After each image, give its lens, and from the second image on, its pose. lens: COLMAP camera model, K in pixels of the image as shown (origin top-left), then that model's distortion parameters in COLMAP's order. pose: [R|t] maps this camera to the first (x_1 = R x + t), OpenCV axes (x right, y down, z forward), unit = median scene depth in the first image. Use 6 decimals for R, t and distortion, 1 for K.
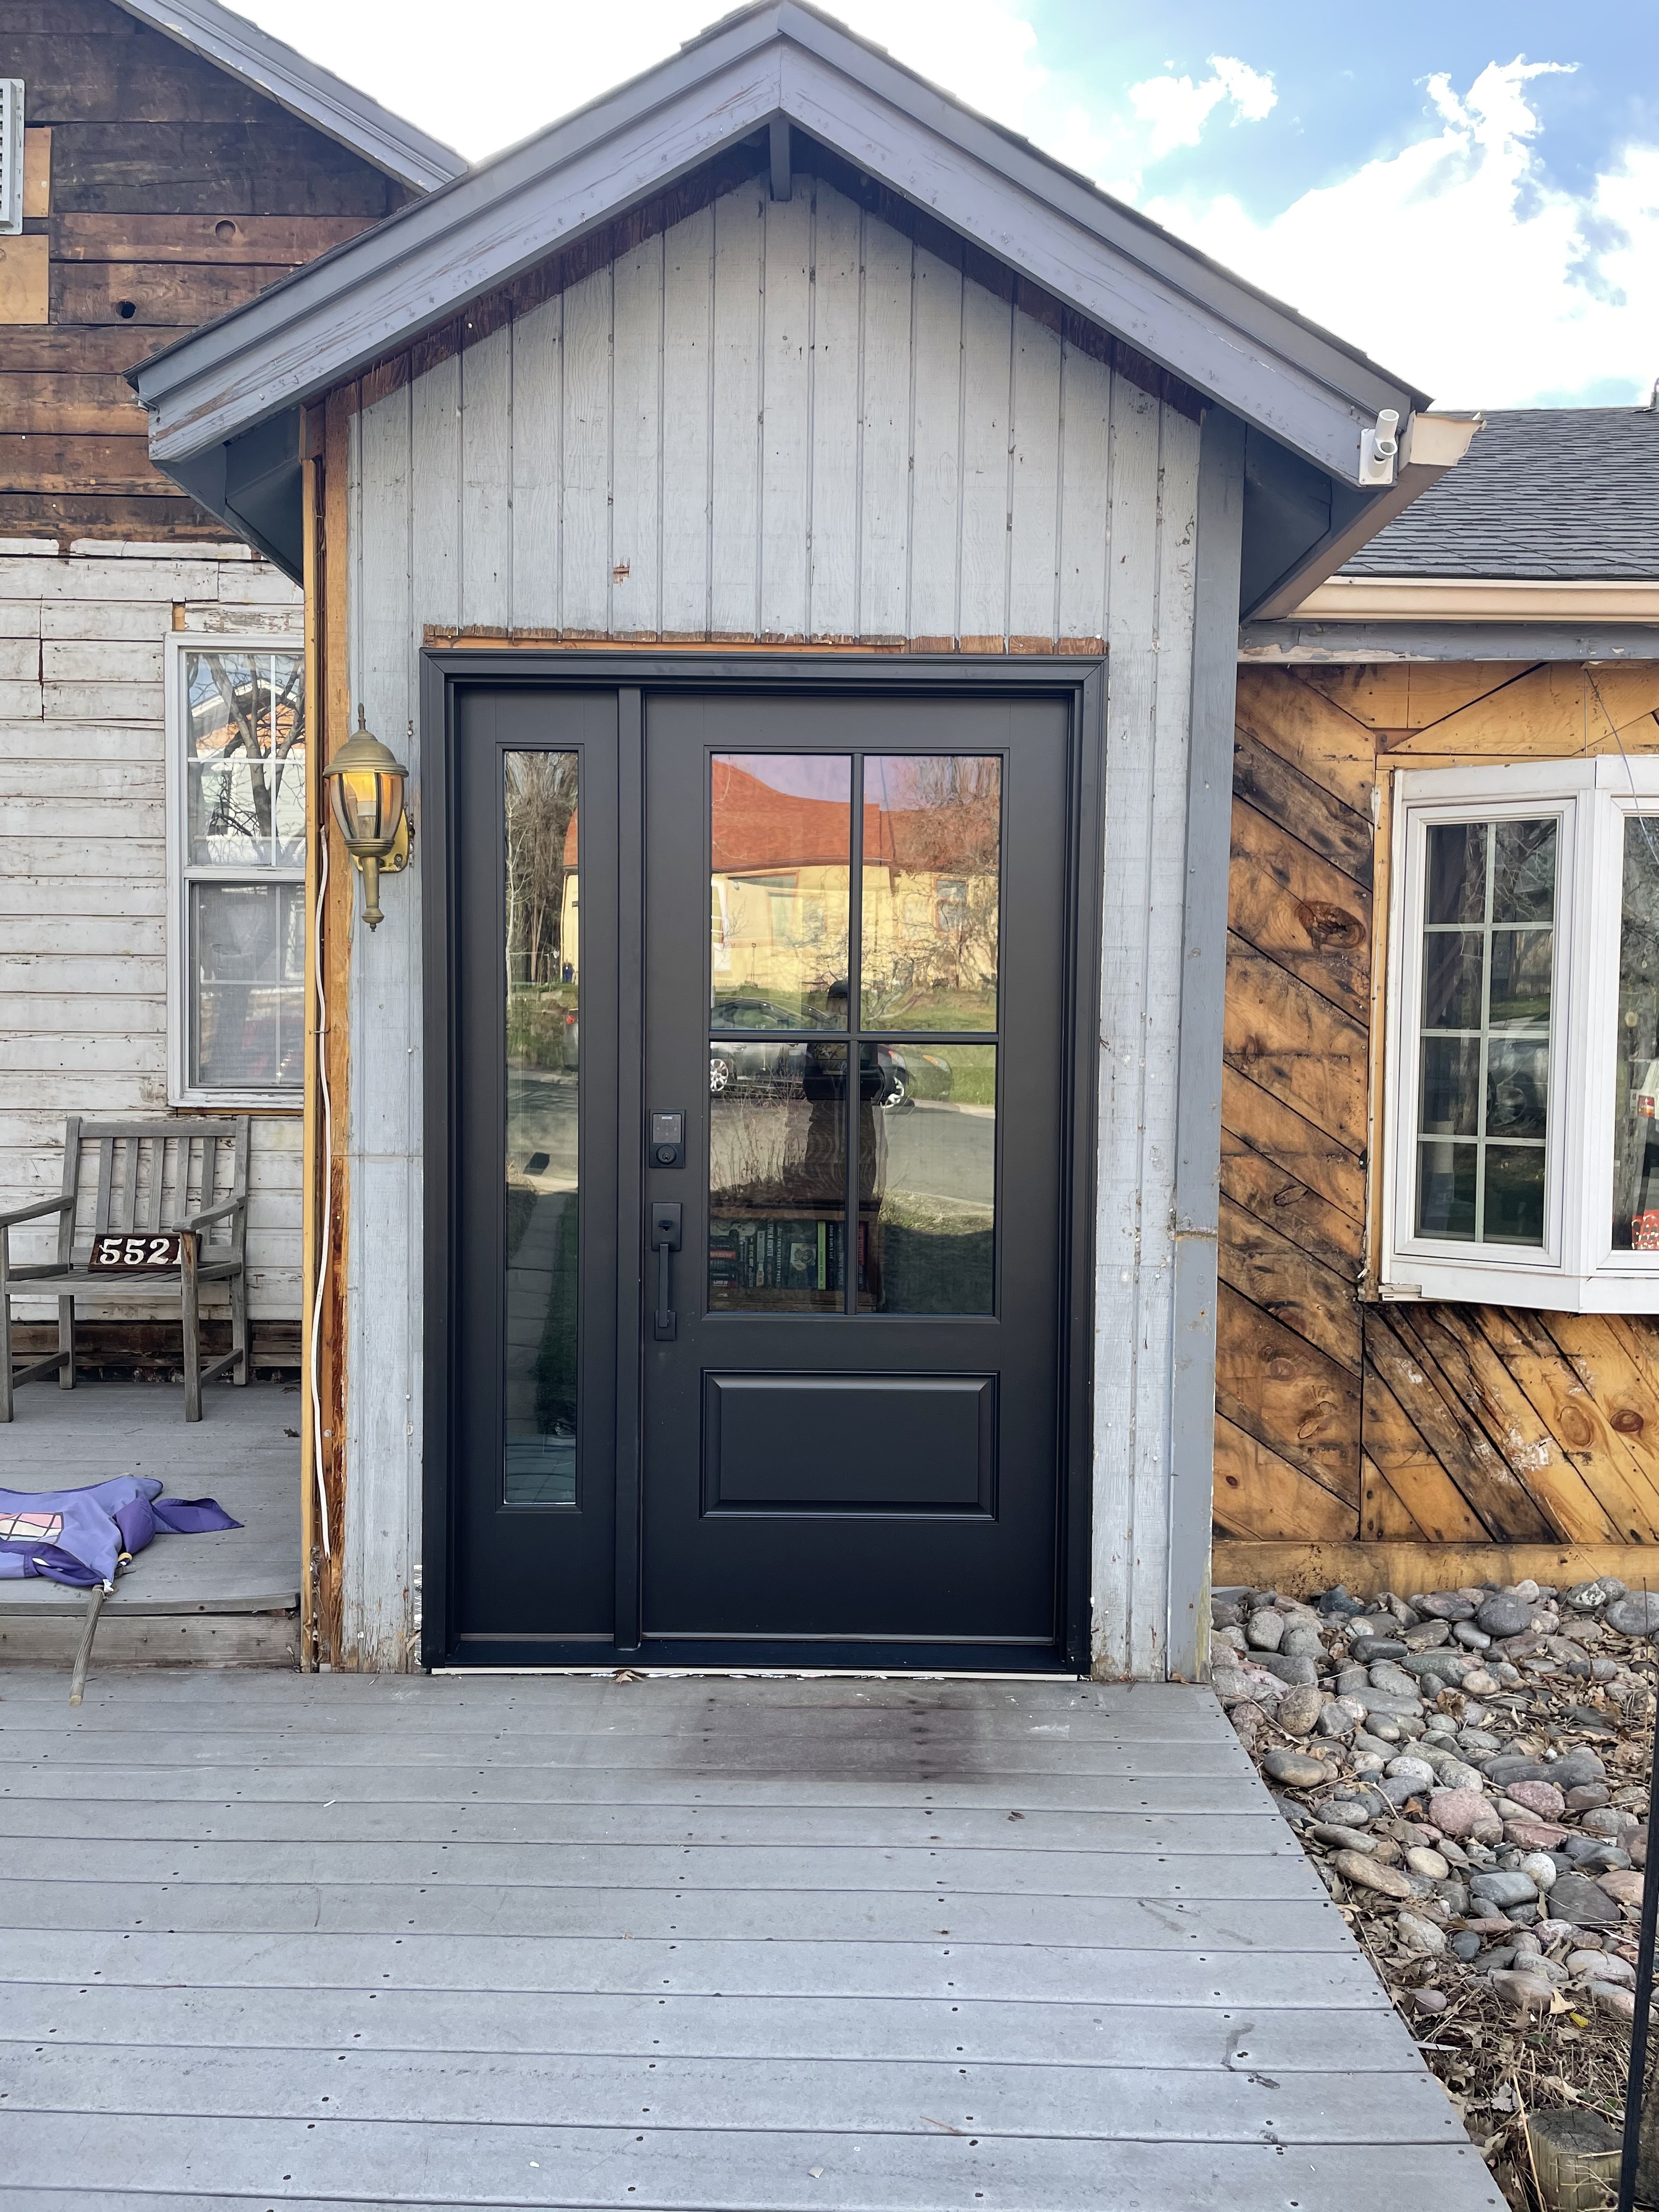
lens RADIAL K [[1701.4, 0, 817.1], [0, 1701.4, 1104.0], [0, 0, 1]] dist [0.056595, -0.073169]
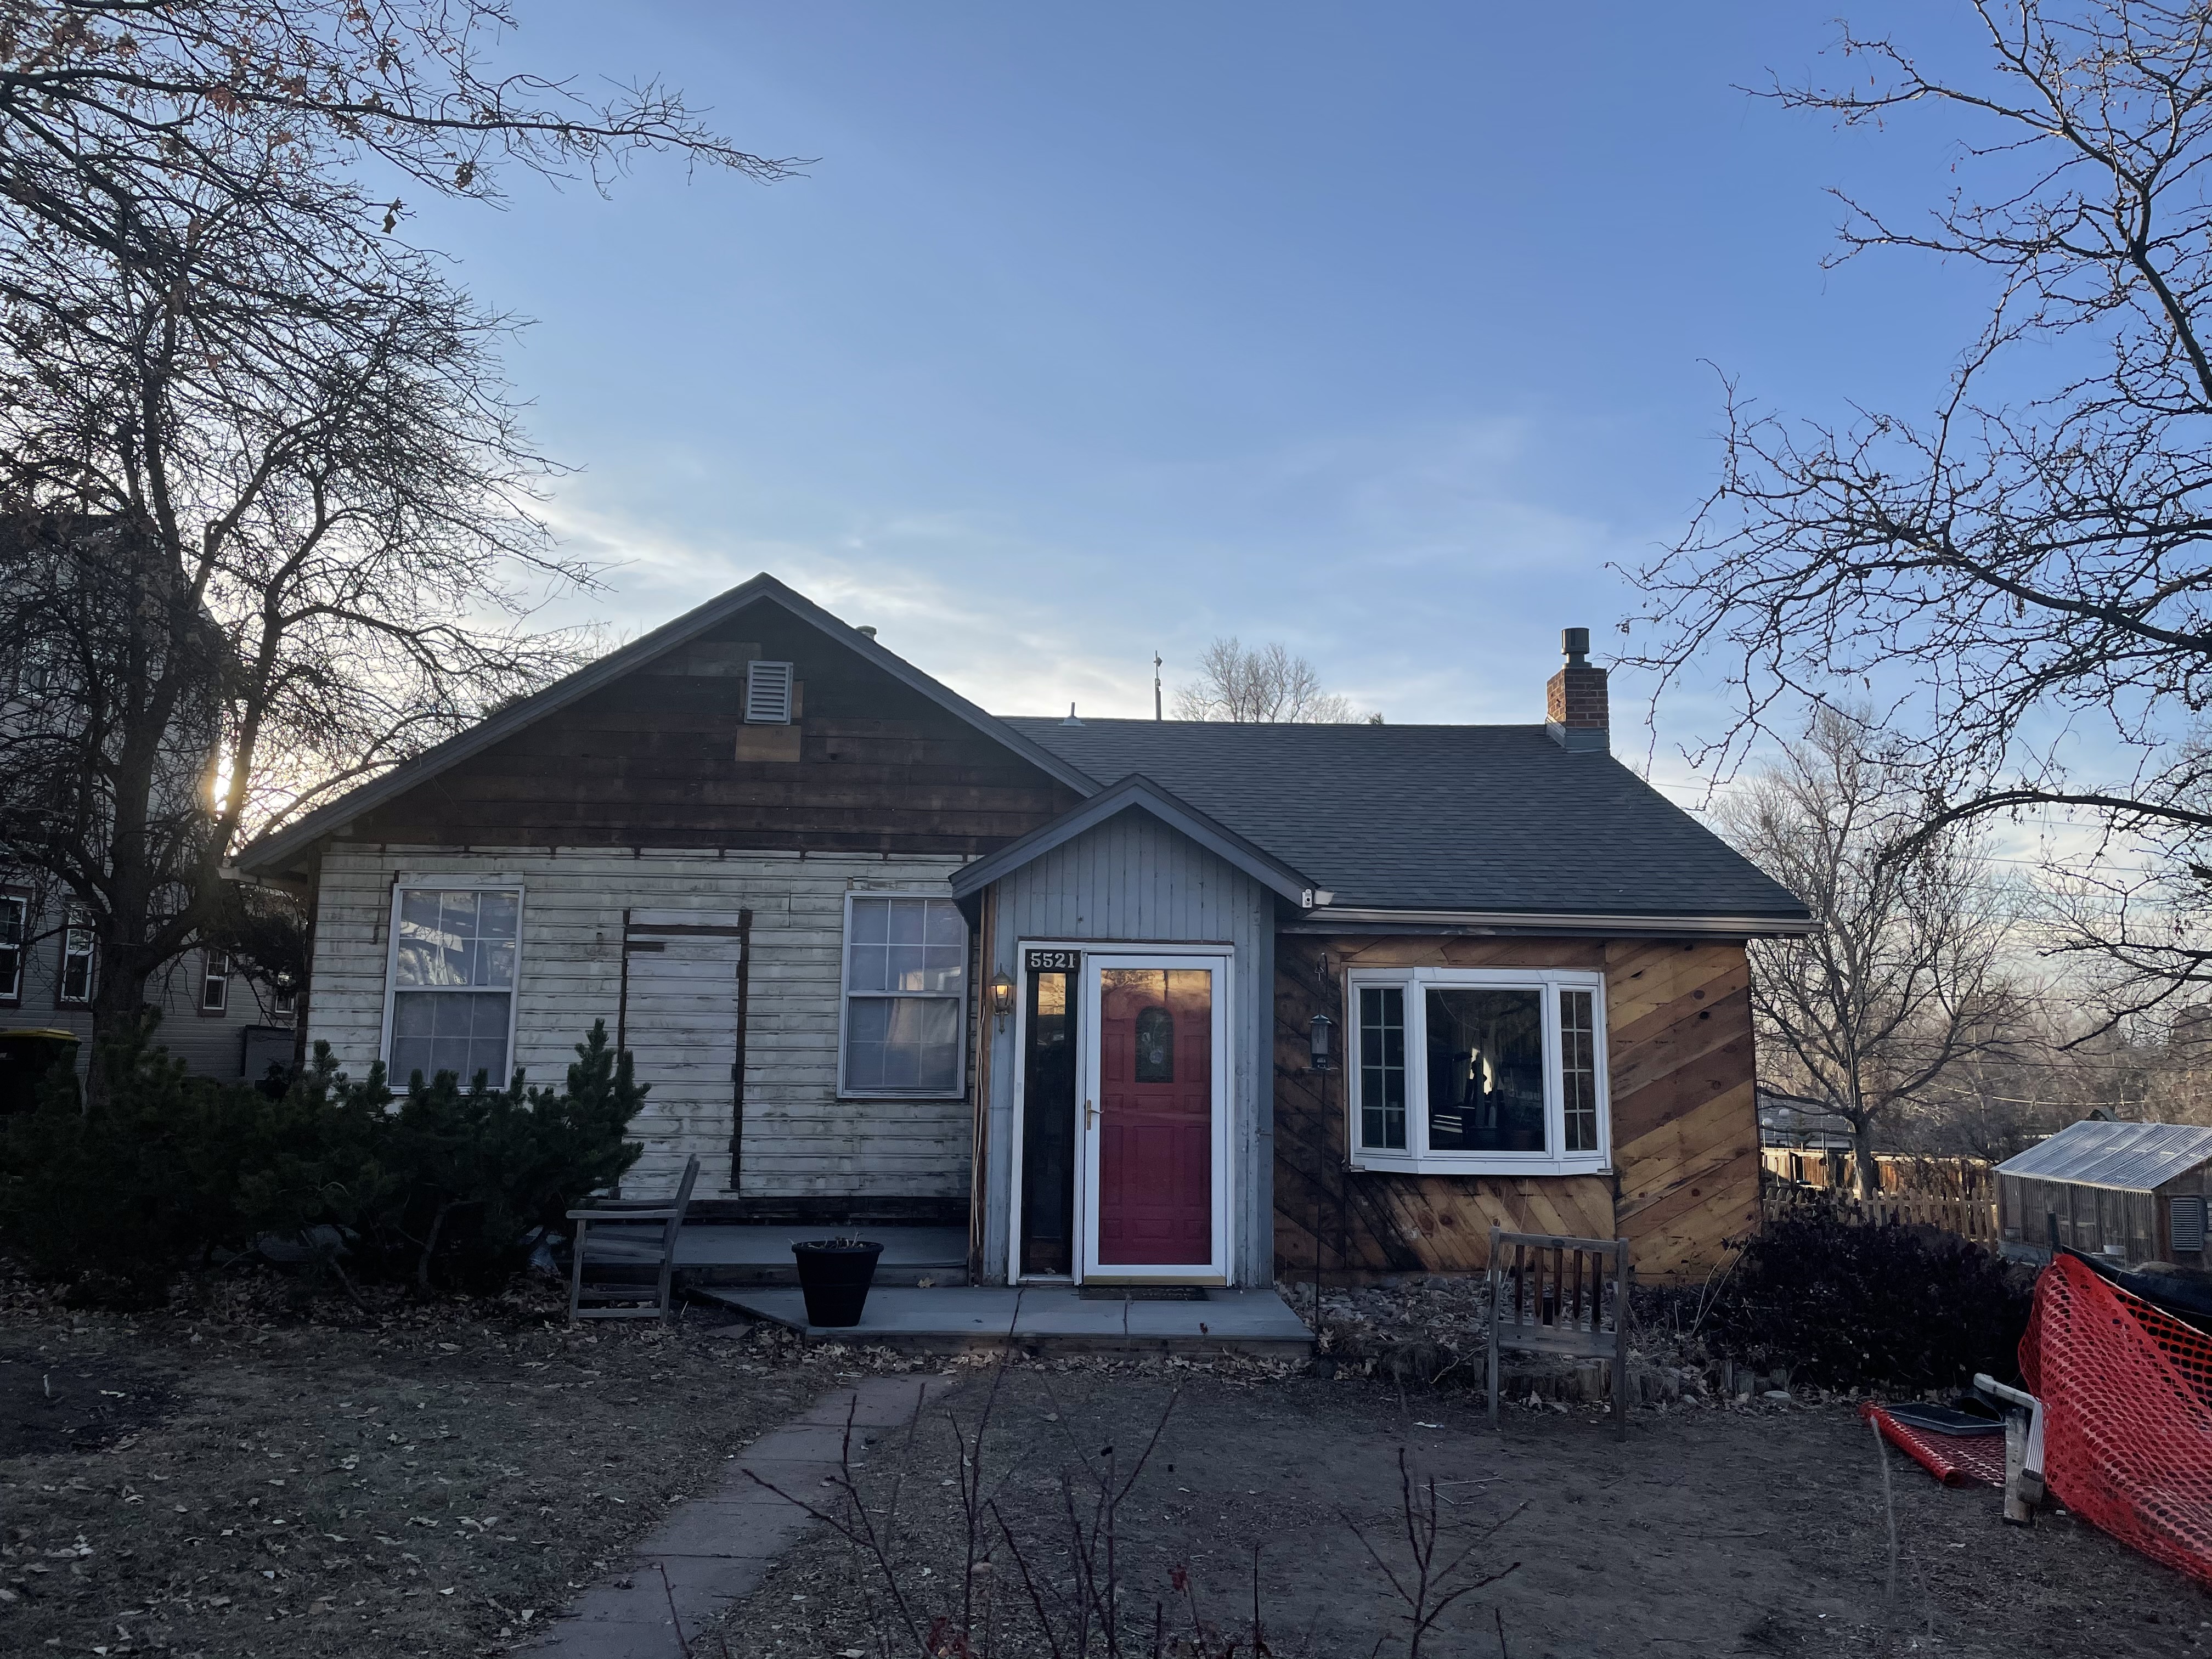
lens RADIAL K [[1701.4, 0, 1116.3], [0, 1701.4, 821.9], [0, 0, 1]] dist [0.056595, -0.073169]
pose [[0.998889, 0.008763, 0.046295, -0.146412], [-0.000653, 0.985032, -0.172368, 0.037870], [-0.047112, 0.172146, 0.983944, -1.595868]]
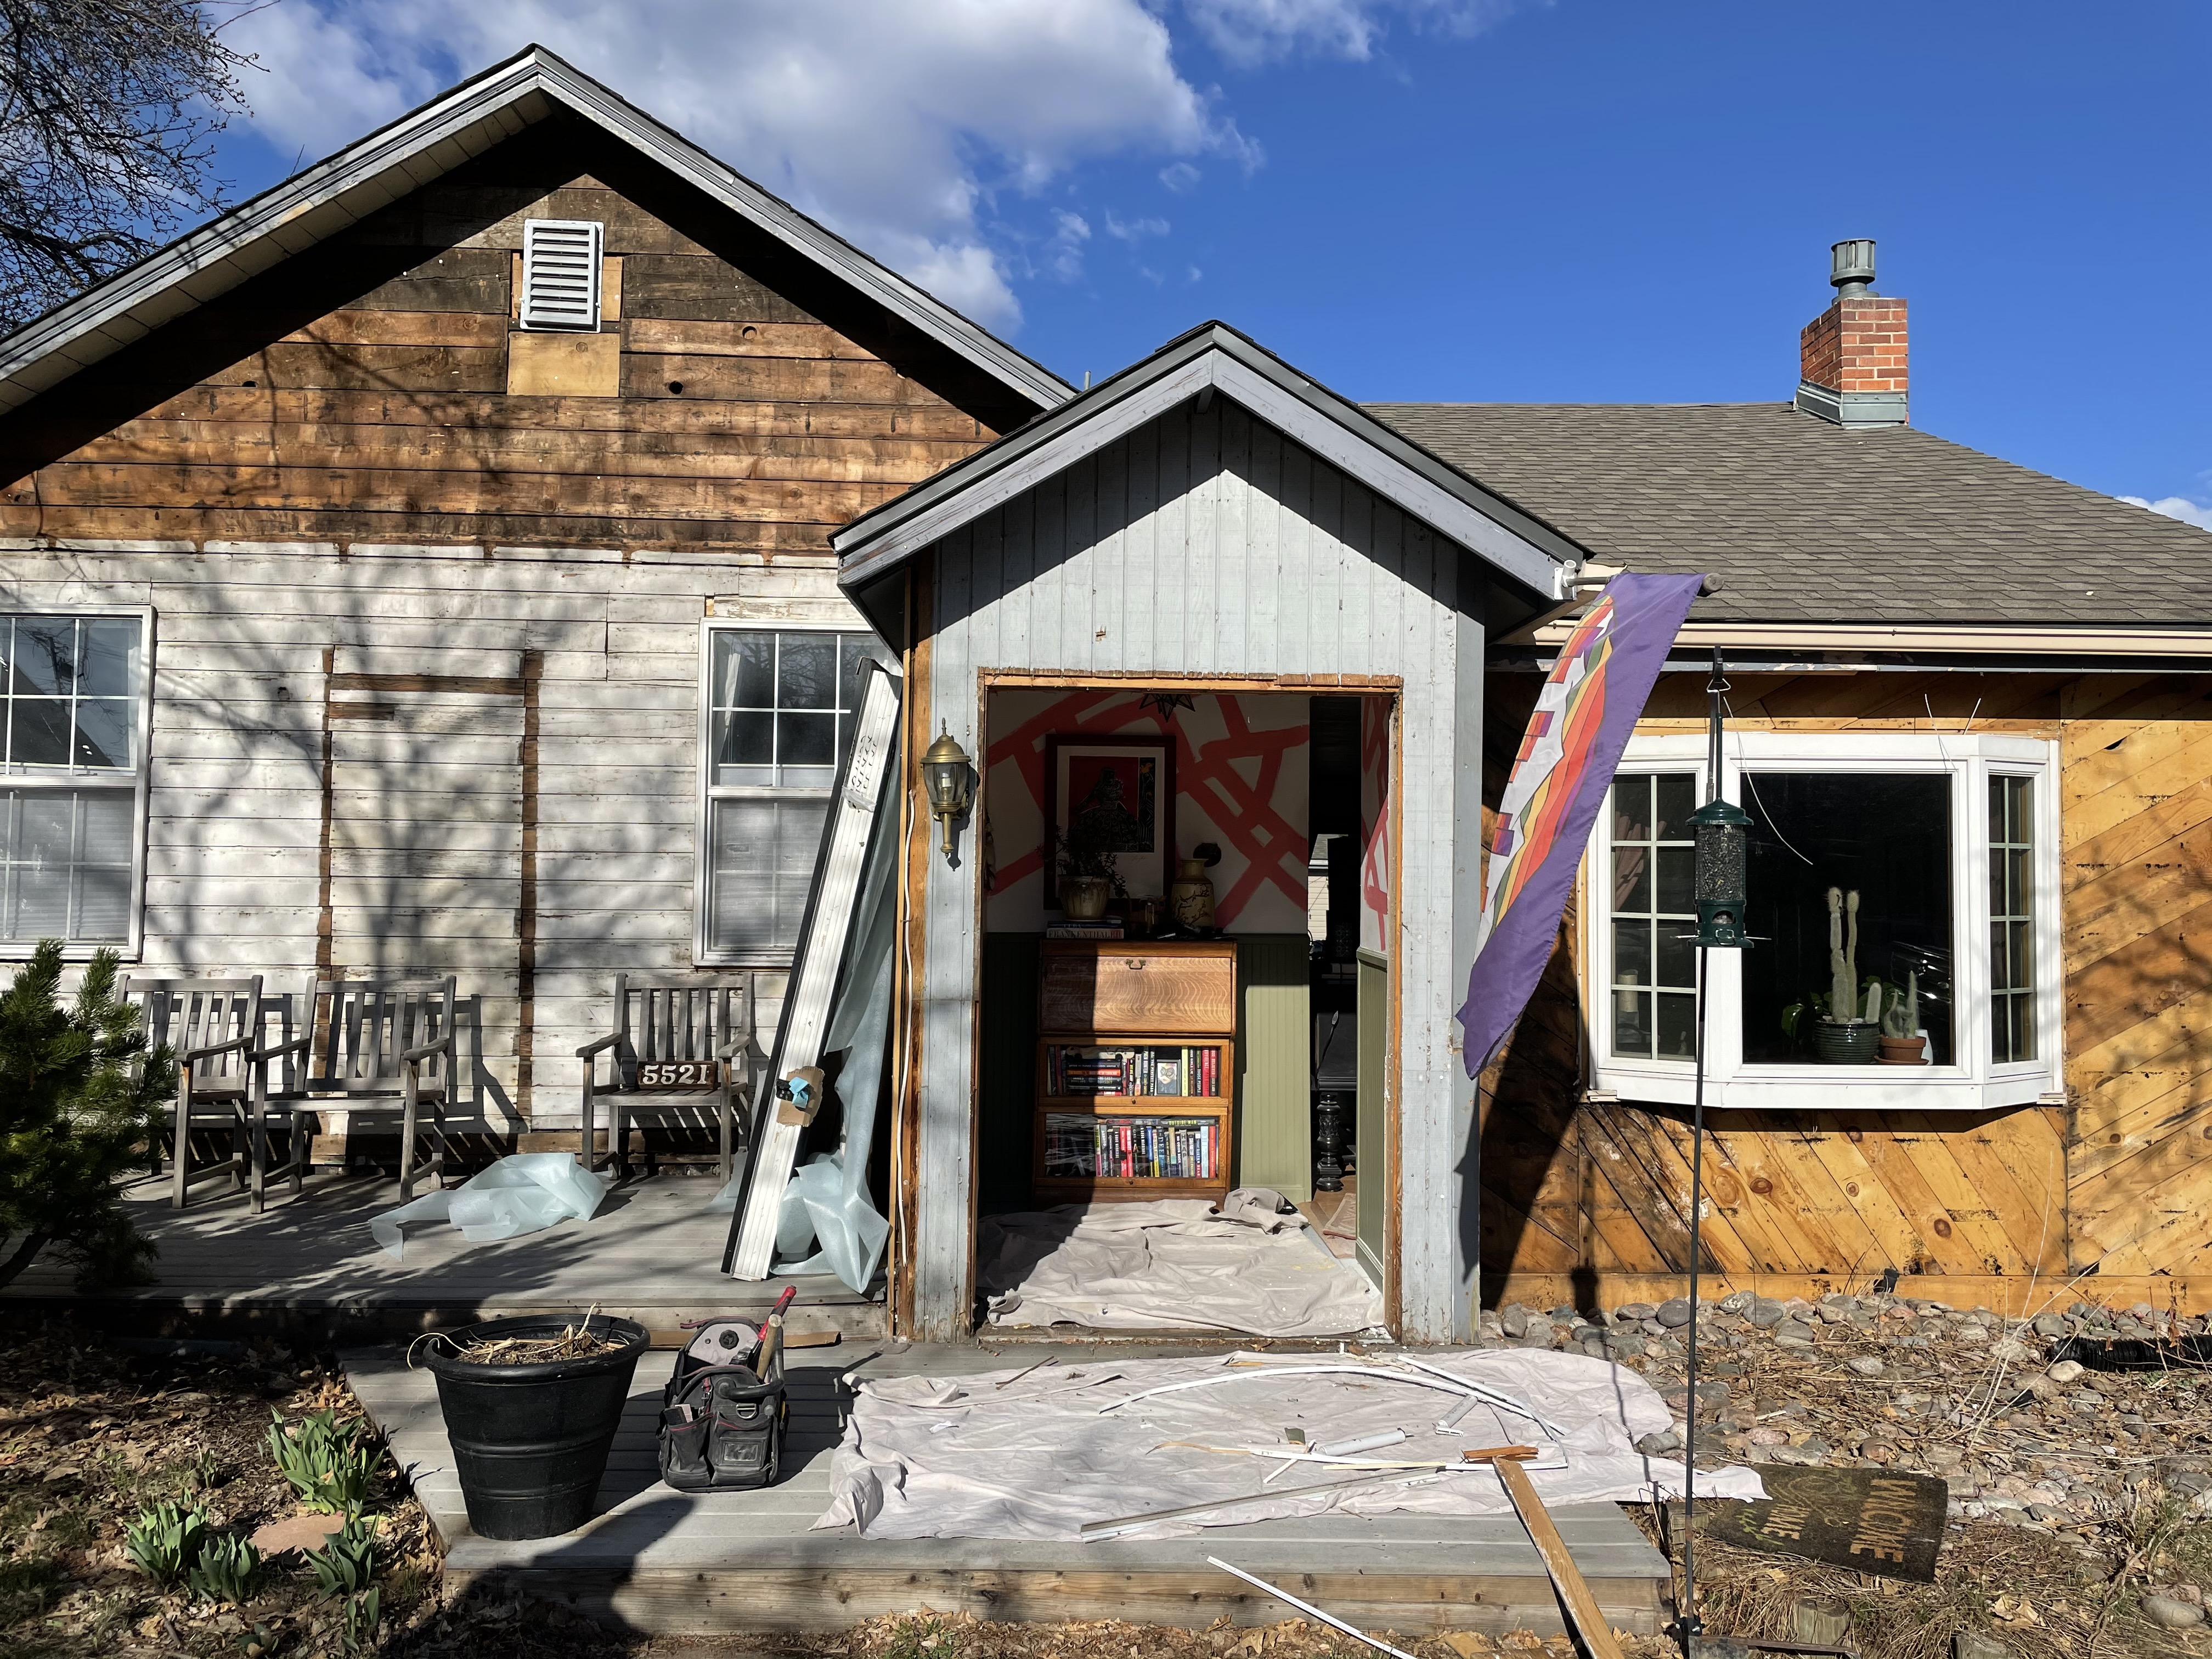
lens RADIAL K [[1701.4, 0, 1109.5], [0, 1701.4, 813.8], [0, 0, 1]] dist [0.056595, -0.073169]
pose [[0.999521, 0.000073, 0.030950, -0.116314], [0.002366, 0.996890, -0.078774, -0.013137], [-0.030860, 0.078810, 0.996412, -0.432409]]
